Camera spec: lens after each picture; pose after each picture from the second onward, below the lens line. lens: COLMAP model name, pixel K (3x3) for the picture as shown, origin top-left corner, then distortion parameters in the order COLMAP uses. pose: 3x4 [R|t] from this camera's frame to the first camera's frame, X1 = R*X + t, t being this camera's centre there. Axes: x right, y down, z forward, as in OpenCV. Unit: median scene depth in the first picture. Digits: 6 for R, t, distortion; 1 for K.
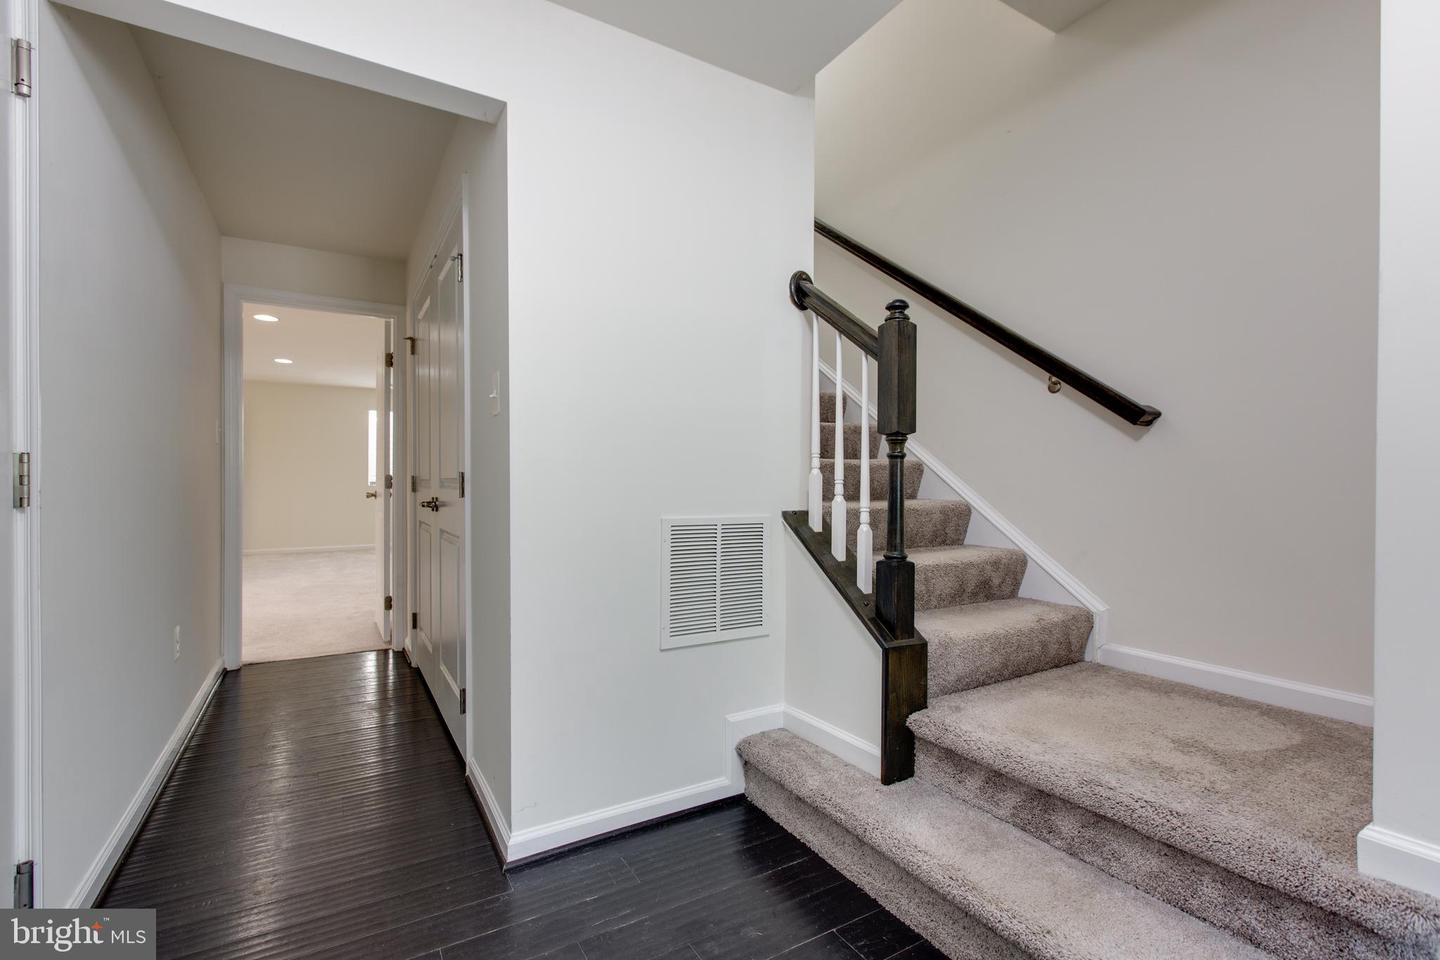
lens RADIAL K [[651.4, 0, 720.0], [0, 651.4, 480.0], [0, 0, 1]] dist [-0.000737, -0.000160]
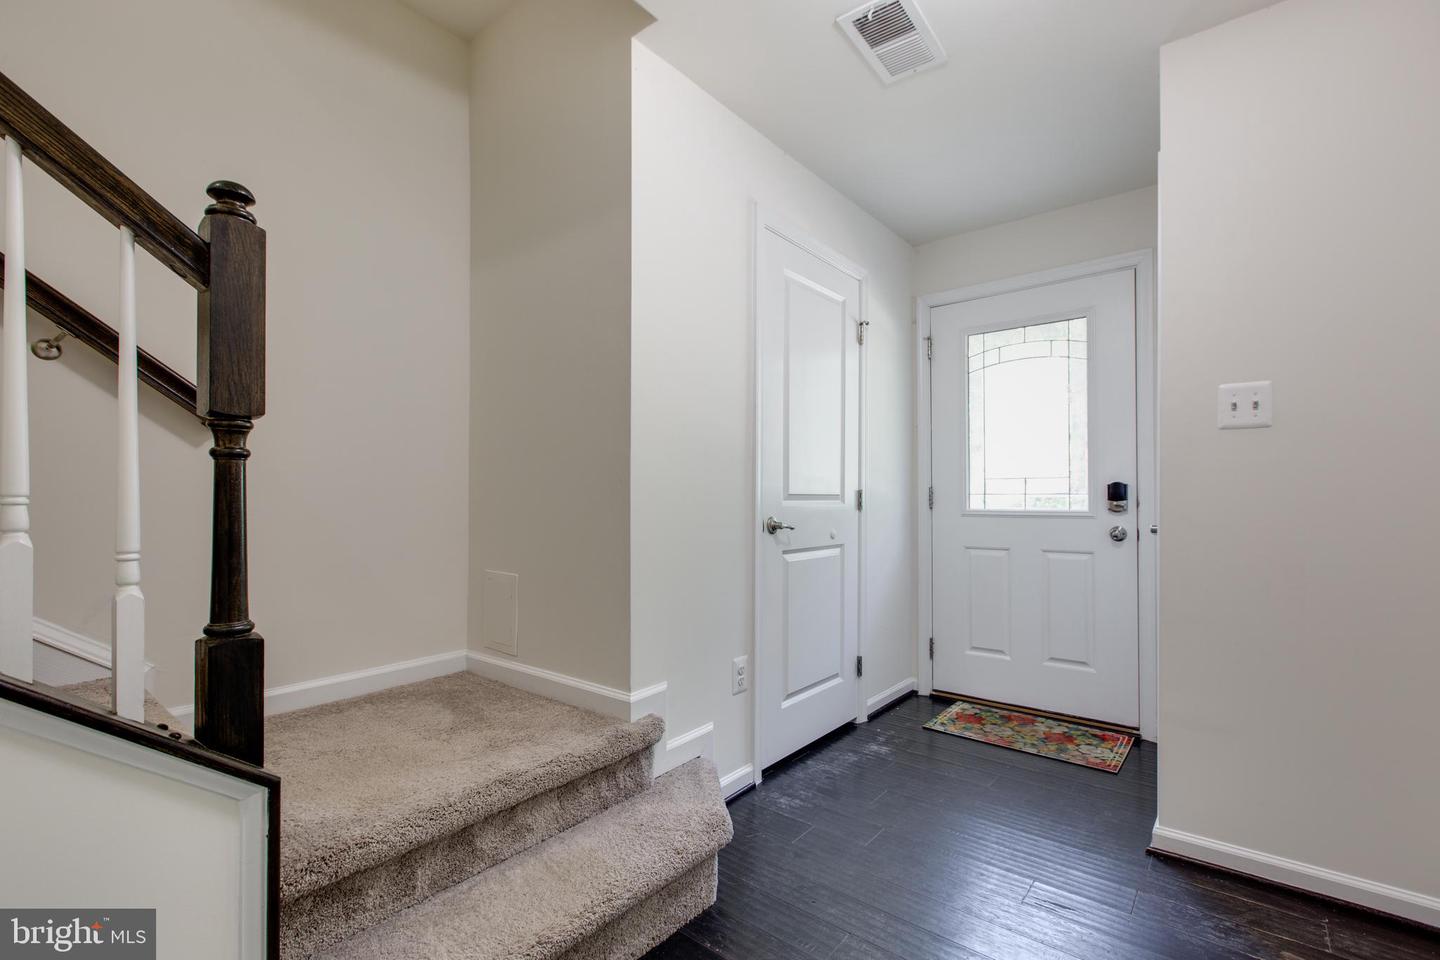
lens RADIAL K [[651.4, 0, 720.0], [0, 651.4, 480.0], [0, 0, 1]] dist [-0.000737, -0.000160]
pose [[-0.344971, 0.023170, 0.938327, -0.493342], [-0.002921, 0.999664, -0.025759, -0.000479], [-0.938609, -0.011627, -0.344787, 0.921350]]
